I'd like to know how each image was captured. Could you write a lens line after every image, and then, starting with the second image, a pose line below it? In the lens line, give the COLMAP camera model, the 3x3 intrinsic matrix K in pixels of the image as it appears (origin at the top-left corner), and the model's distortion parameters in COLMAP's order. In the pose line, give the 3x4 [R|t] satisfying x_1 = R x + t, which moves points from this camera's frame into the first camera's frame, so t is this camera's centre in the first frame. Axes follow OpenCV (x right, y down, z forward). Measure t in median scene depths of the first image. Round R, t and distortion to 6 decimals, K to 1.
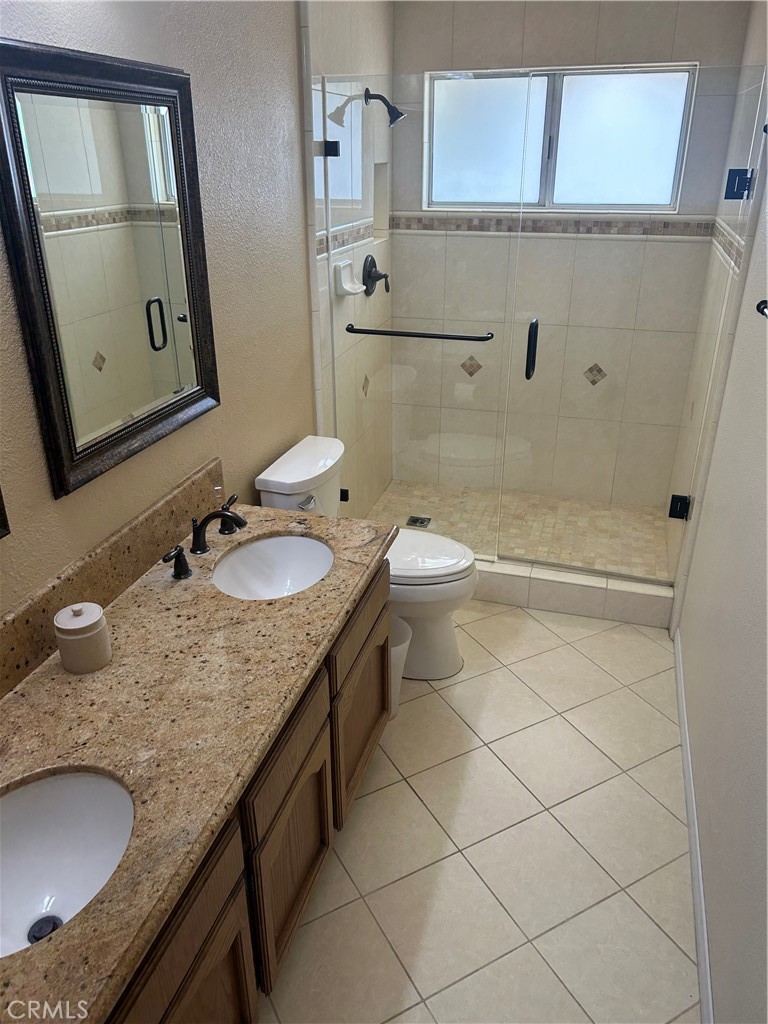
lens RADIAL K [[774.4, 0, 385.5], [0, 774.4, 508.9], [0, 0, 1]] dist [0.058422, -0.063787]
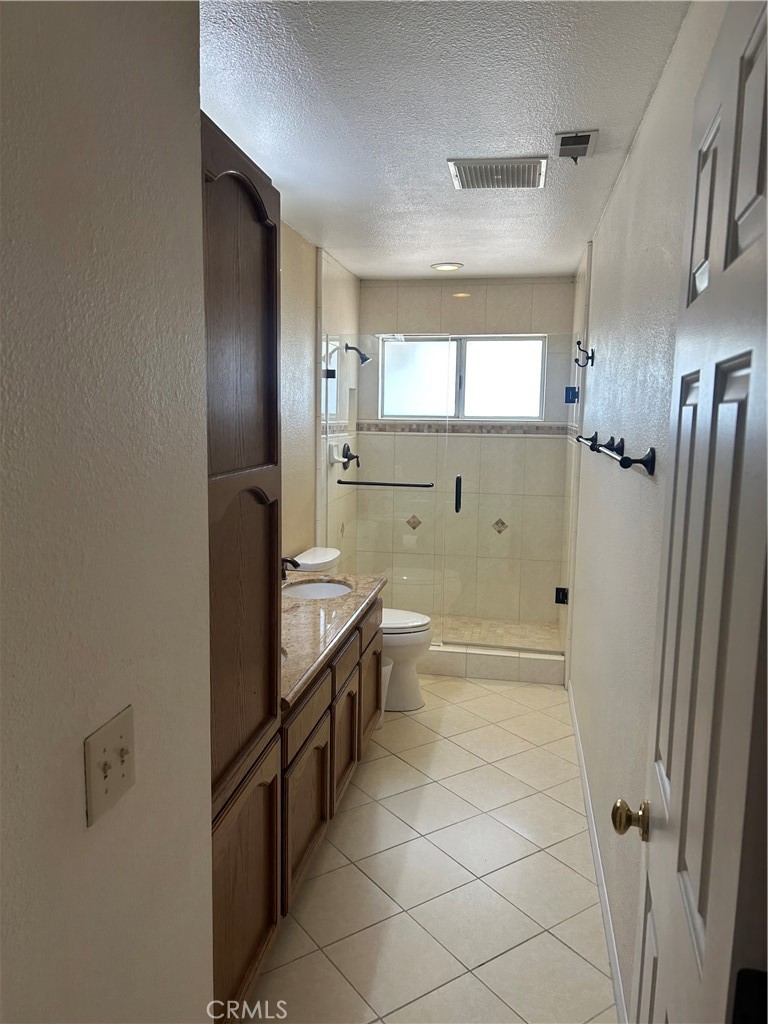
lens RADIAL K [[774.4, 0, 381.2], [0, 774.4, 521.0], [0, 0, 1]] dist [0.058422, -0.063787]
pose [[0.994680, -0.000422, 0.103017, -0.107274], [0.030486, 0.956408, -0.290437, 0.251343], [-0.098404, 0.292032, 0.951333, -0.379040]]
